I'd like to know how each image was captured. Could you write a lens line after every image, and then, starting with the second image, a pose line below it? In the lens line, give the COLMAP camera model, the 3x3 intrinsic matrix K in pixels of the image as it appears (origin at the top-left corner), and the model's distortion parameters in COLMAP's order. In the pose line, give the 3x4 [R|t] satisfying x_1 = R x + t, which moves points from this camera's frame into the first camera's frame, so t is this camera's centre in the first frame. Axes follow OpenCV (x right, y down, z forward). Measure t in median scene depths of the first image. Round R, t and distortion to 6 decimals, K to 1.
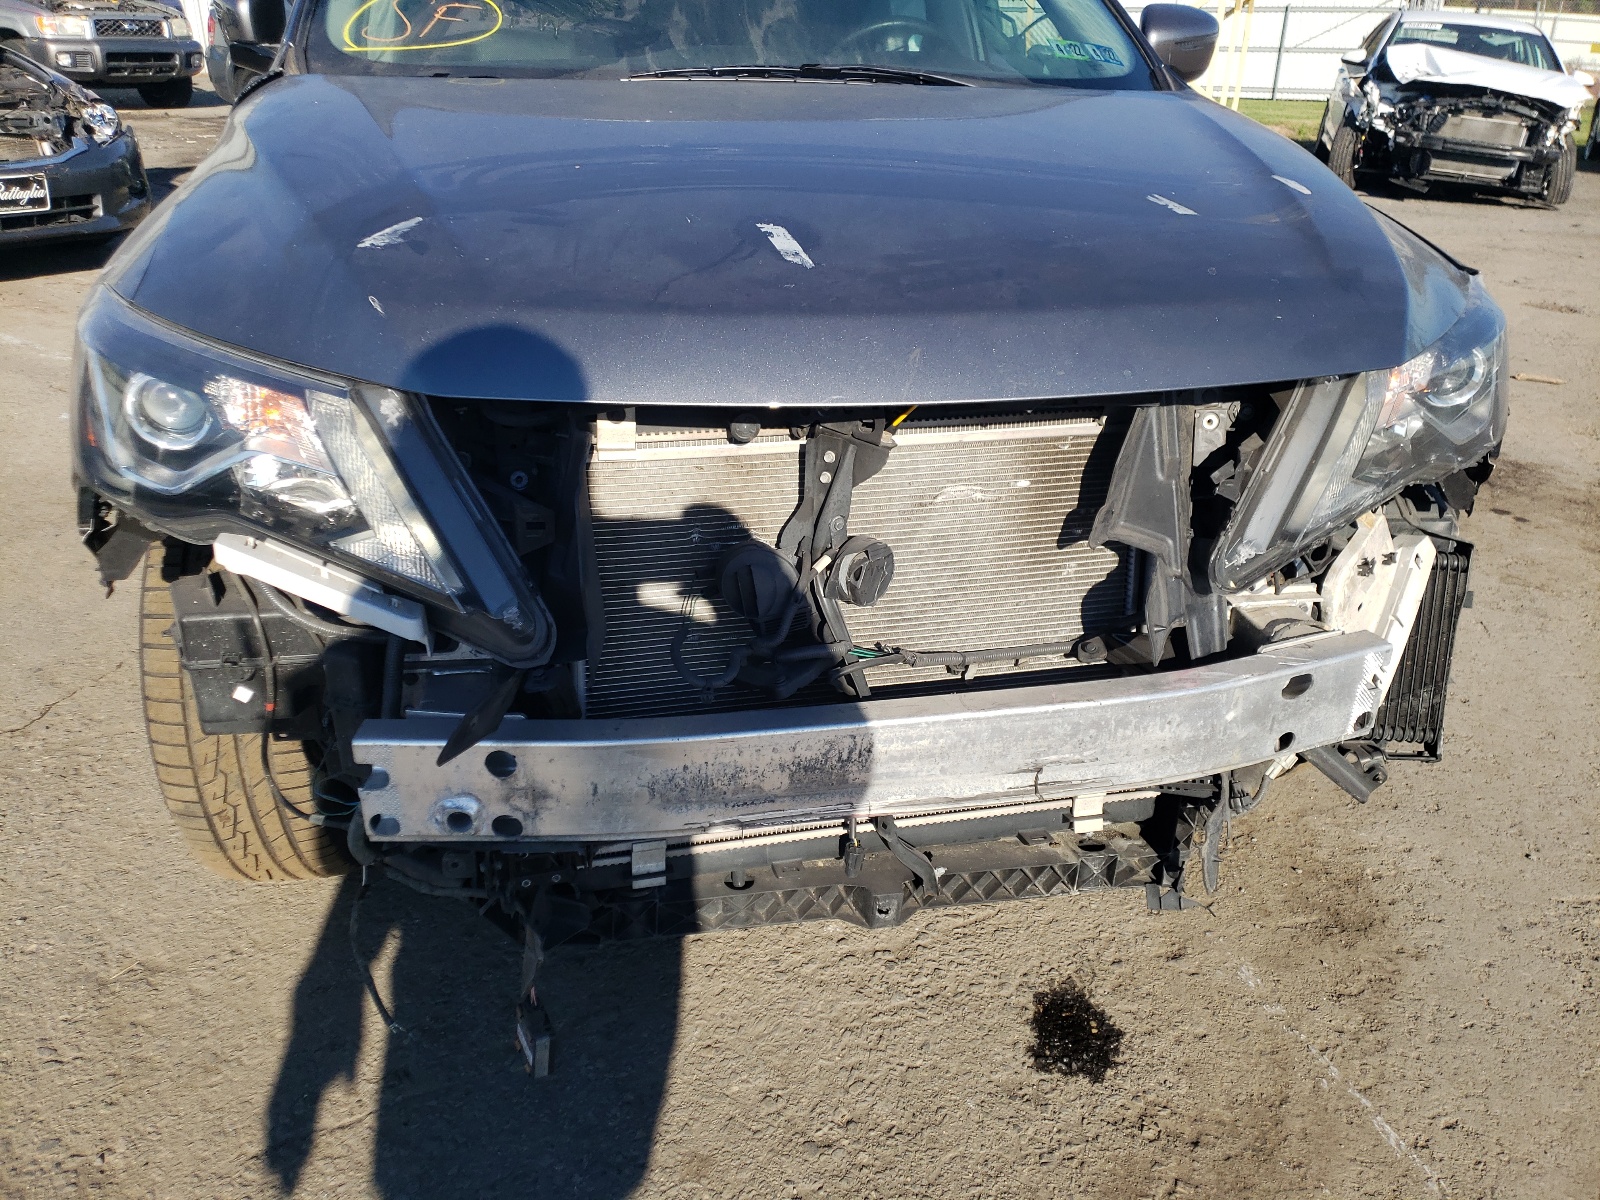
lens RADIAL K [[1194.8, 0, 800.0], [0, 1194.8, 600.0], [0, 0, 1]] dist [-0.070321, 0.003033]
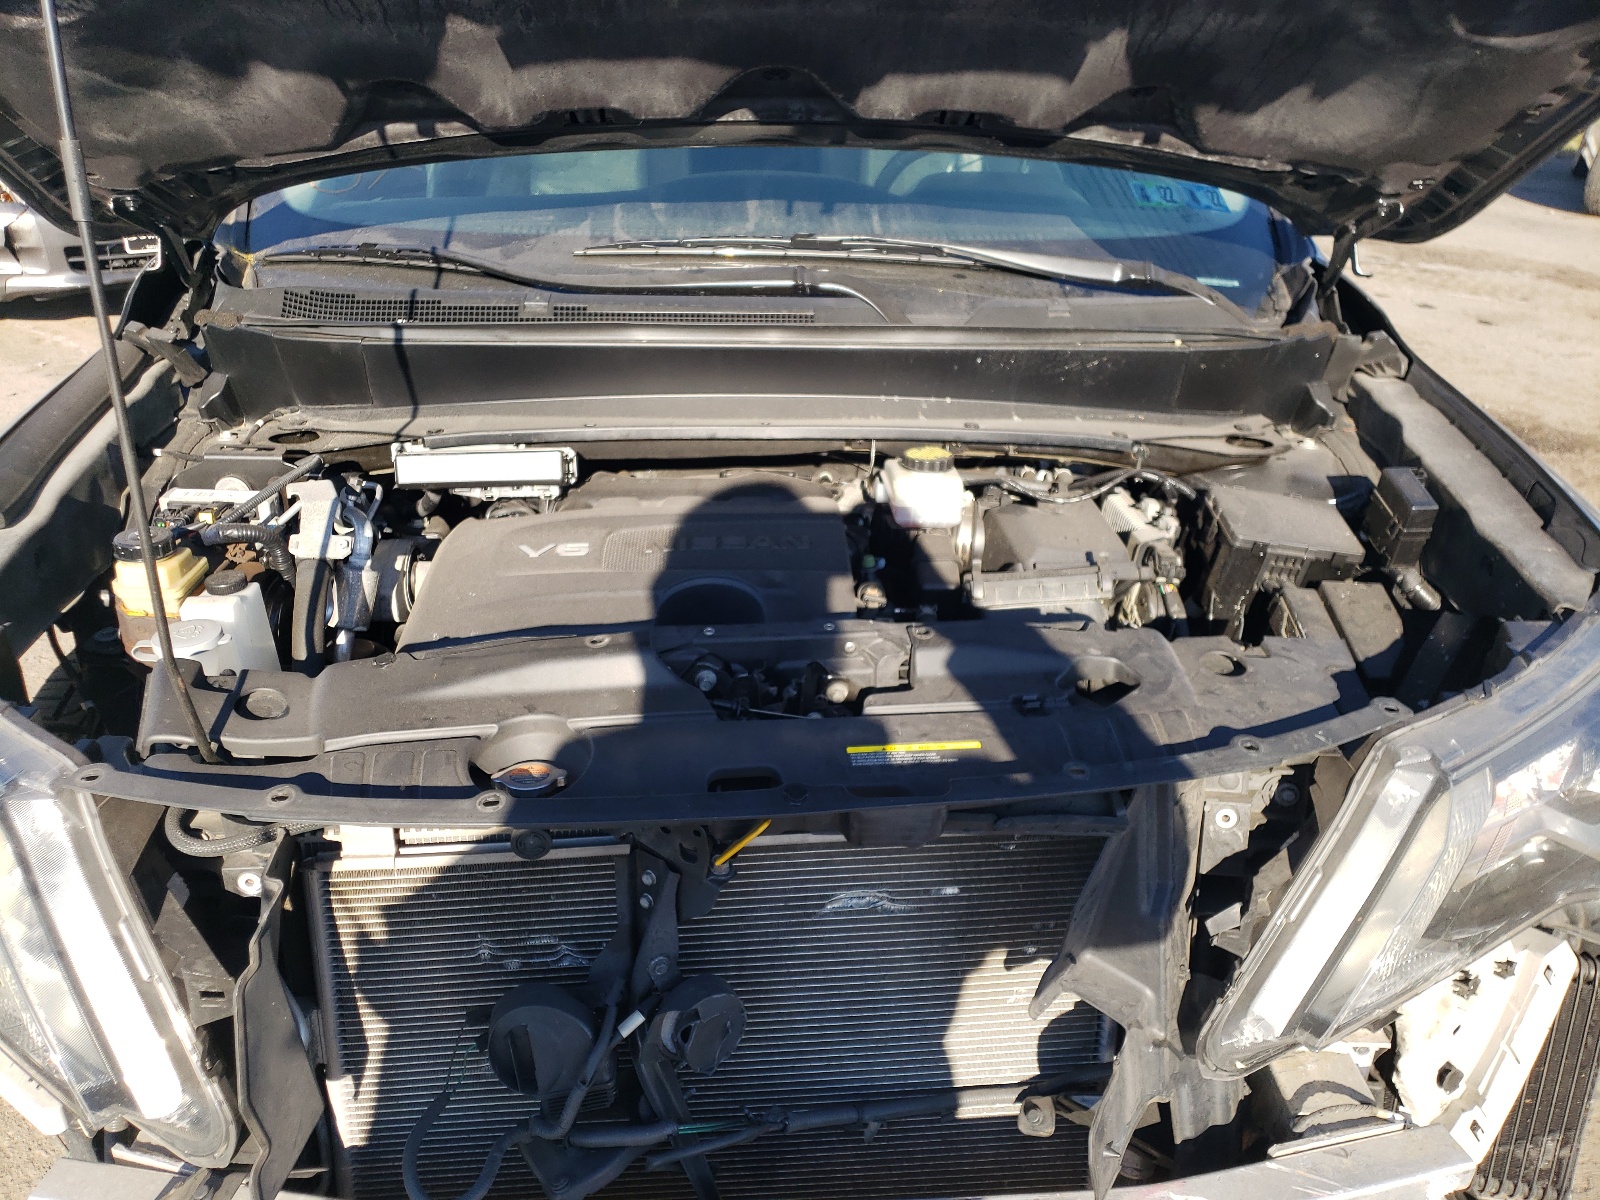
lens RADIAL K [[1194.8, 0, 800.0], [0, 1194.8, 600.0], [0, 0, 1]] dist [-0.070321, 0.003033]
pose [[0.984637, 0.052591, -0.166504, 0.207465], [-0.053240, 0.998582, 0.000563, -0.268242], [0.166297, 0.008310, 0.986041, 0.262537]]
